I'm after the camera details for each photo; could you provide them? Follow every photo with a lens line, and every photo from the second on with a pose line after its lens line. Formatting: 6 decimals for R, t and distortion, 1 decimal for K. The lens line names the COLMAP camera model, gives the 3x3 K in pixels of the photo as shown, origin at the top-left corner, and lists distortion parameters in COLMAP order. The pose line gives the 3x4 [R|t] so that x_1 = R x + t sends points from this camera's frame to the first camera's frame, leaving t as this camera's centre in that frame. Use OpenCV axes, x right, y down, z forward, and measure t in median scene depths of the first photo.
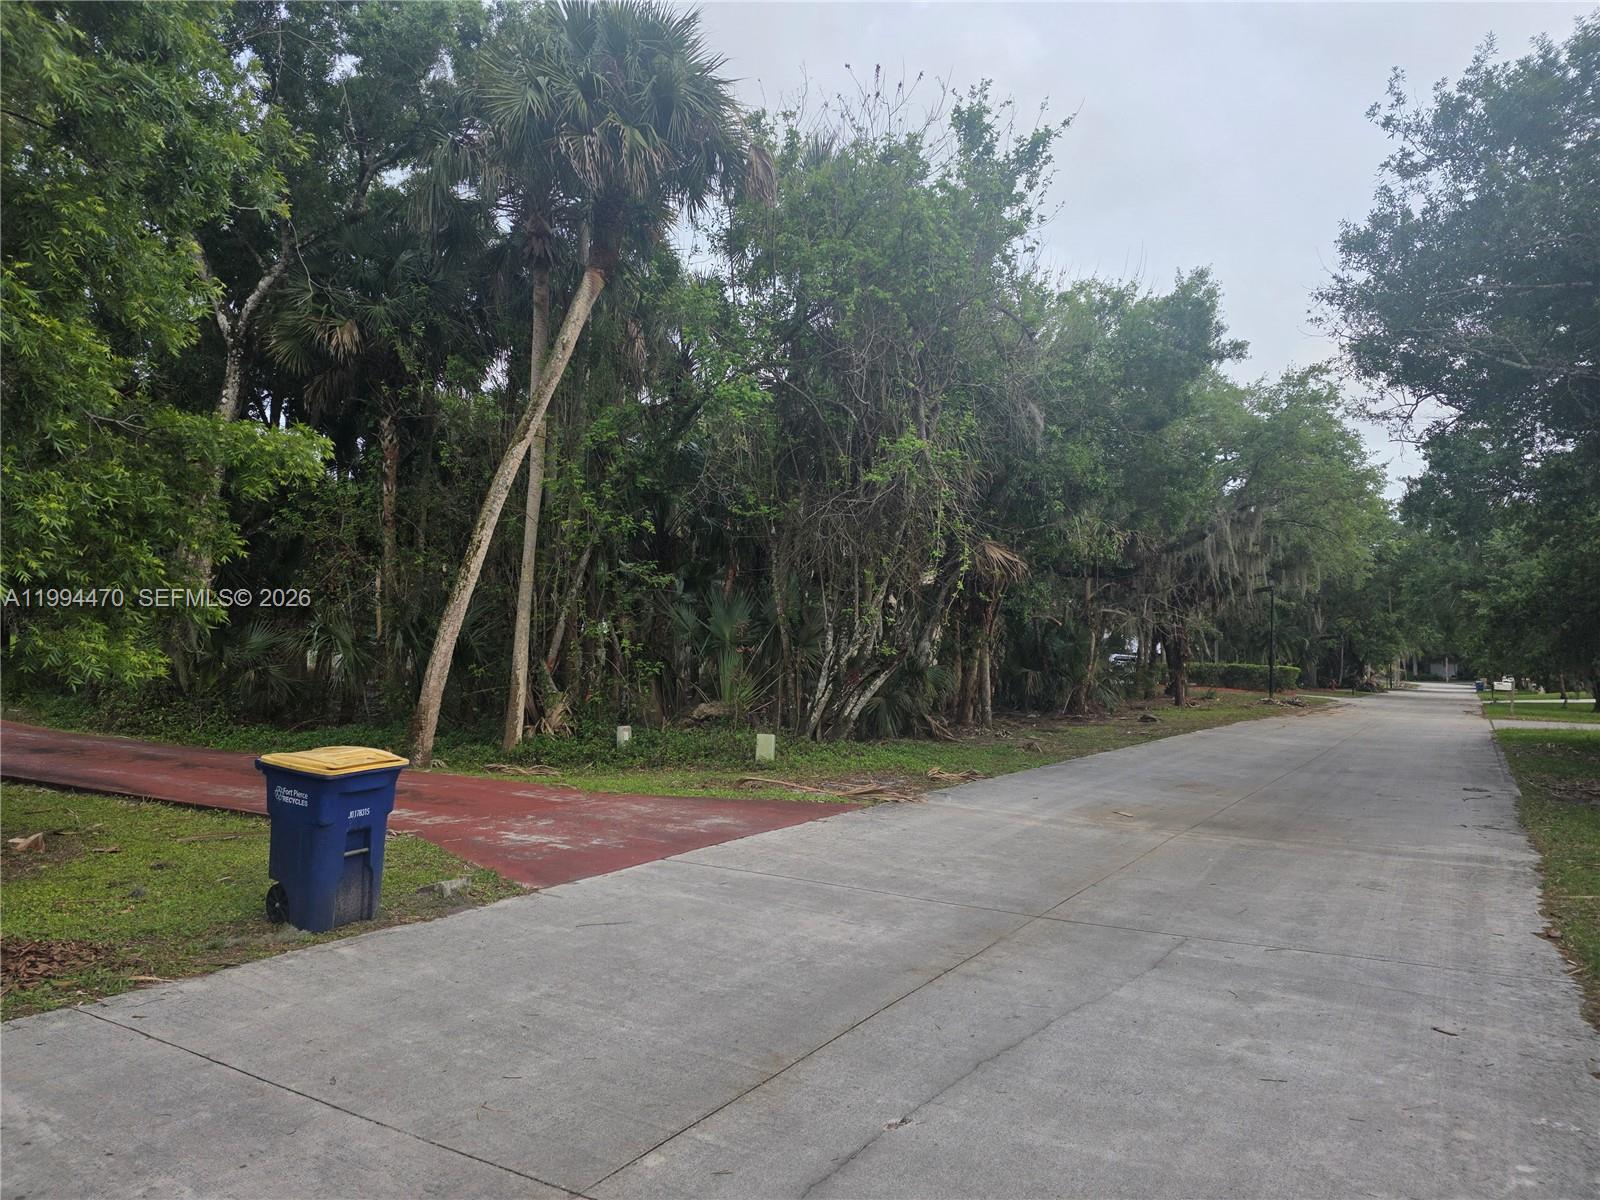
lens RADIAL K [[1074.9, 0, 796.2], [0, 1074.9, 602.8], [0, 0, 1]] dist [0.079198, -0.074368]
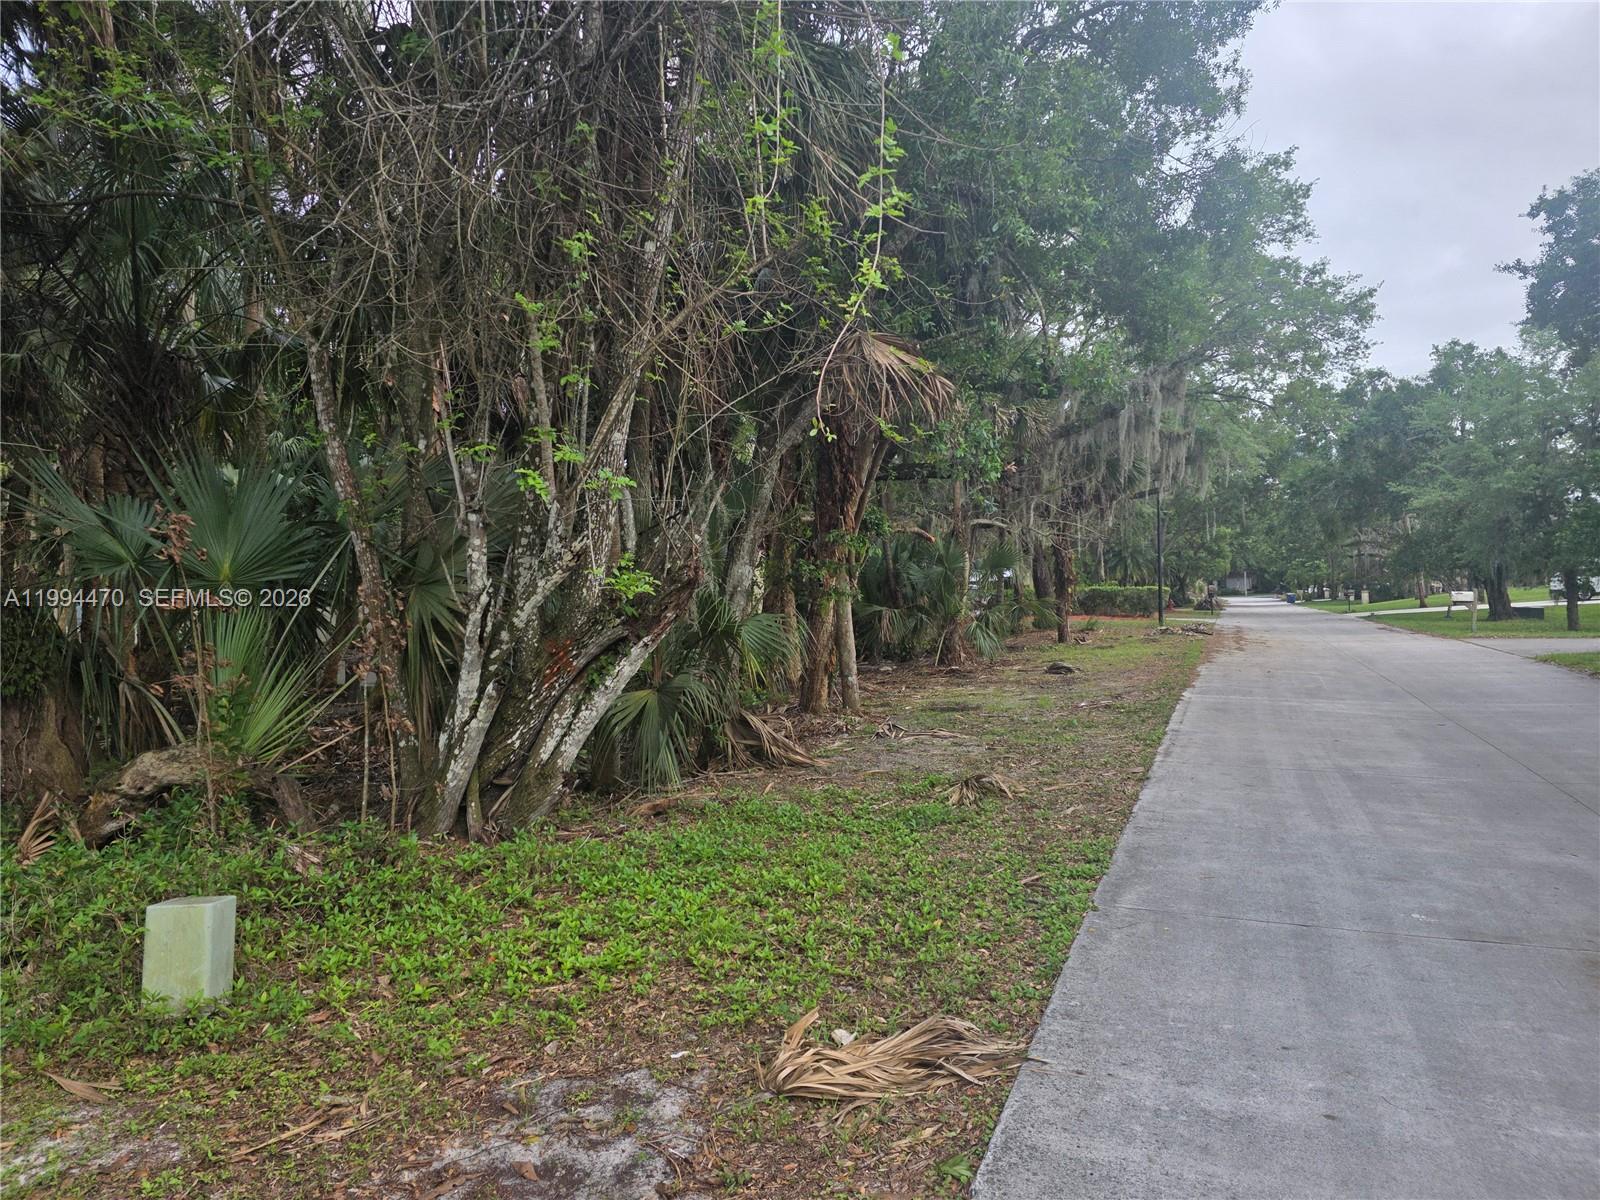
lens RADIAL K [[1074.9, 0, 796.2], [0, 1074.9, 602.8], [0, 0, 1]] dist [0.079198, -0.074368]
pose [[0.984138, -0.051016, 0.169911, 0.071621], [0.041859, 0.997493, 0.057052, 0.030983], [-0.172396, -0.049035, 0.983806, 0.608607]]
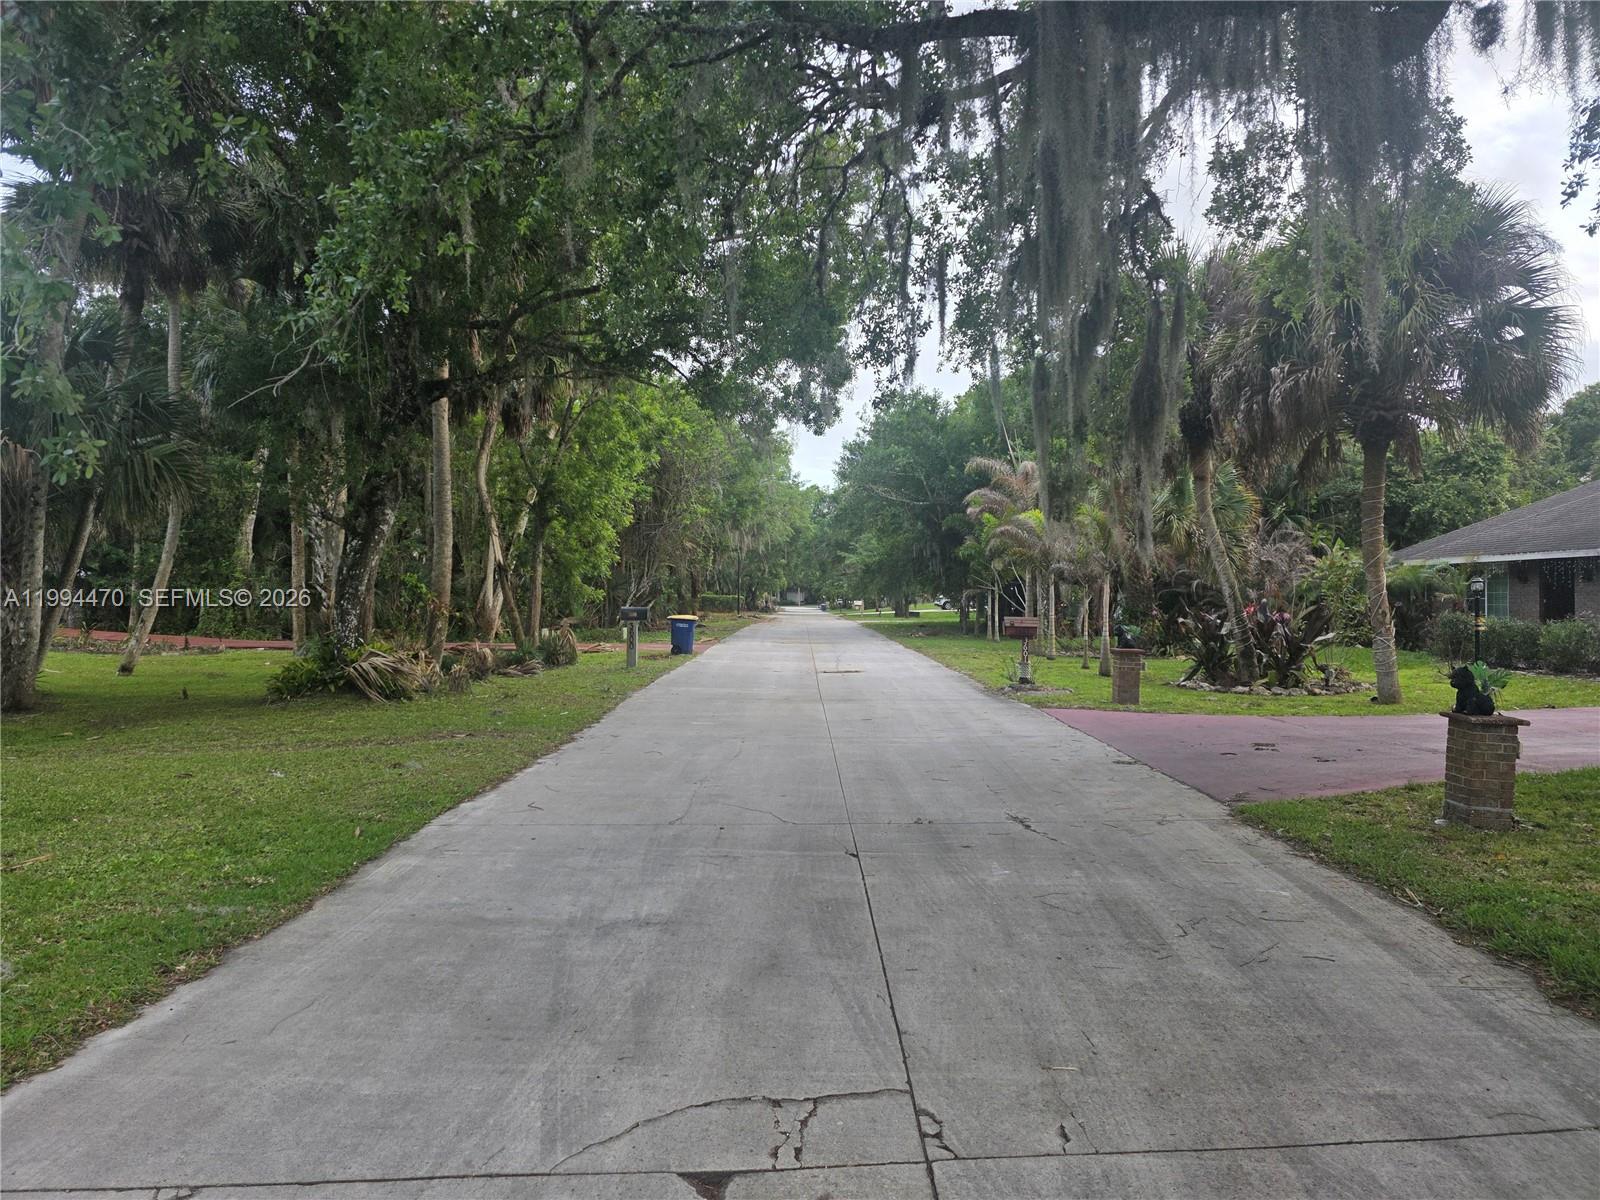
lens RADIAL K [[1074.9, 0, 796.2], [0, 1074.9, 602.8], [0, 0, 1]] dist [0.079198, -0.074368]
pose [[0.852421, -0.023659, 0.522320, -0.834099], [-0.007300, 0.998340, 0.057135, -0.058145], [-0.522804, -0.052516, 0.850833, -1.041990]]
